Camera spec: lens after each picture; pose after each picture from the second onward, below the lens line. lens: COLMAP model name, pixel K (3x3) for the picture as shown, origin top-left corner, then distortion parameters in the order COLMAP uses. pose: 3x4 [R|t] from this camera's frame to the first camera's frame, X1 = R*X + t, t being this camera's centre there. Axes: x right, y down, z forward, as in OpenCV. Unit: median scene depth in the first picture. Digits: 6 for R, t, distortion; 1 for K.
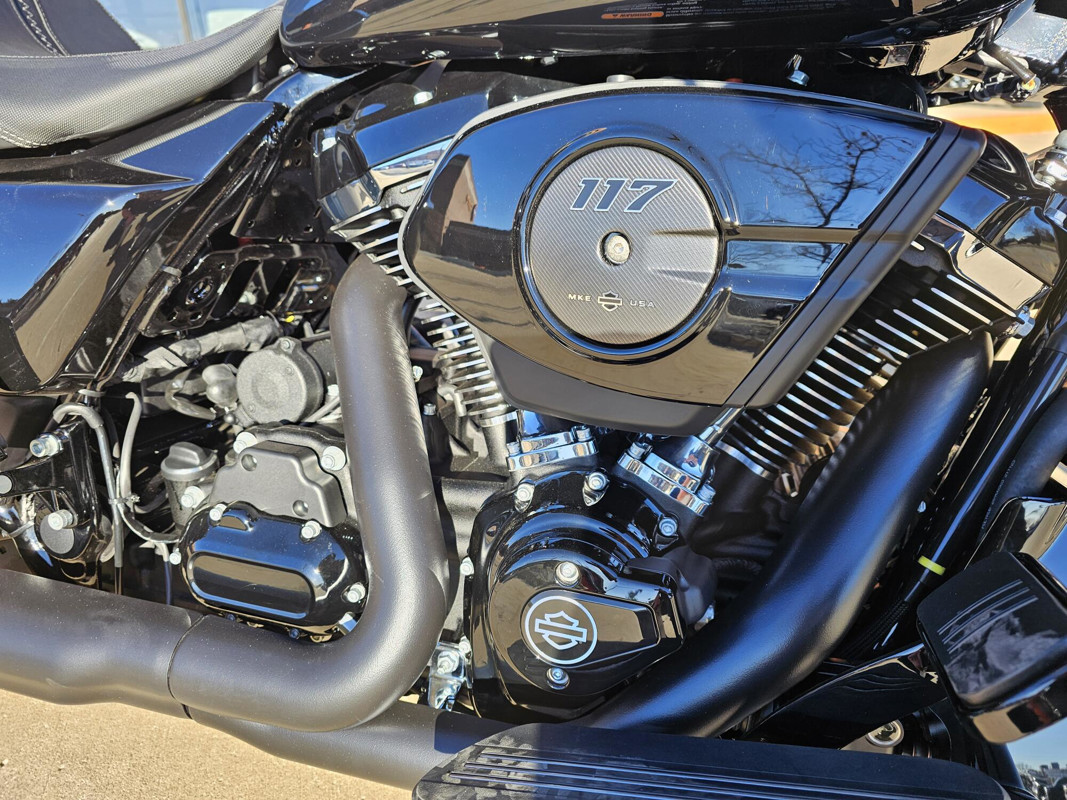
lens RADIAL K [[715.5, 0, 544.7], [0, 715.5, 403.8], [0, 0, 1]] dist [0.043868, -0.027663]
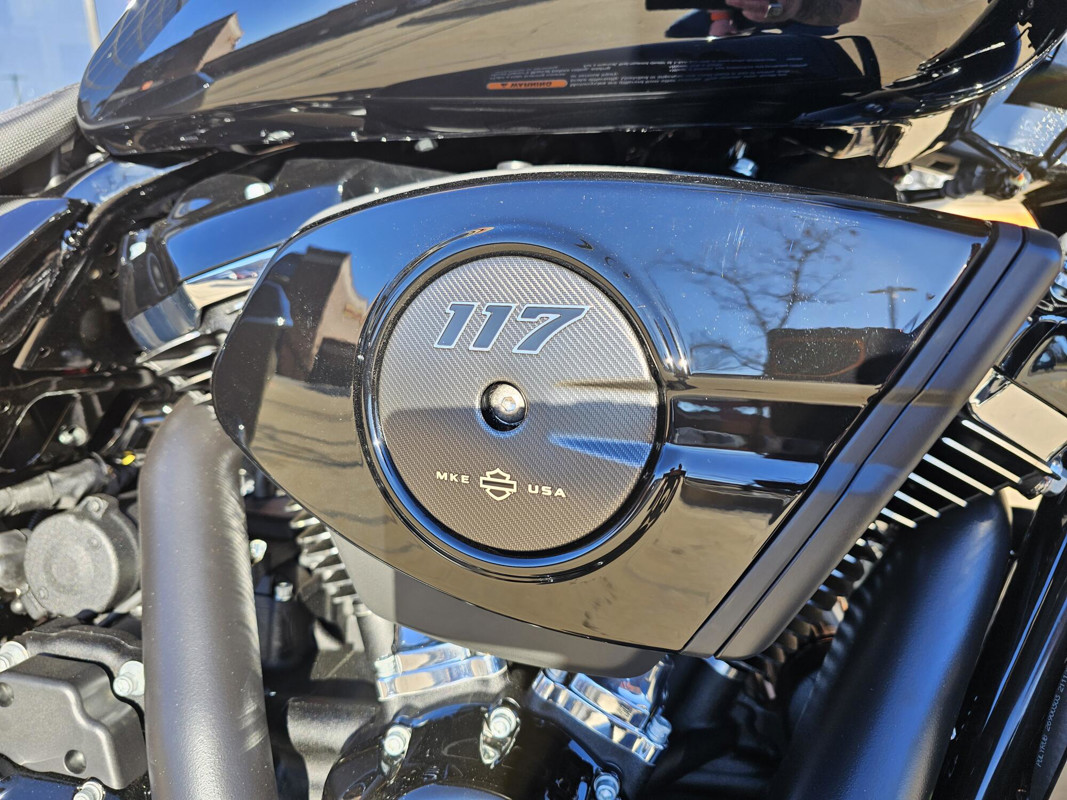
lens RADIAL K [[715.5, 0, 543.5], [0, 715.5, 403.0], [0, 0, 1]] dist [0.043868, -0.027663]
pose [[0.996274, -0.022675, 0.083211, 0.056680], [0.033198, 0.991303, -0.127345, -0.094237], [-0.079600, 0.129633, 0.988362, 0.246830]]
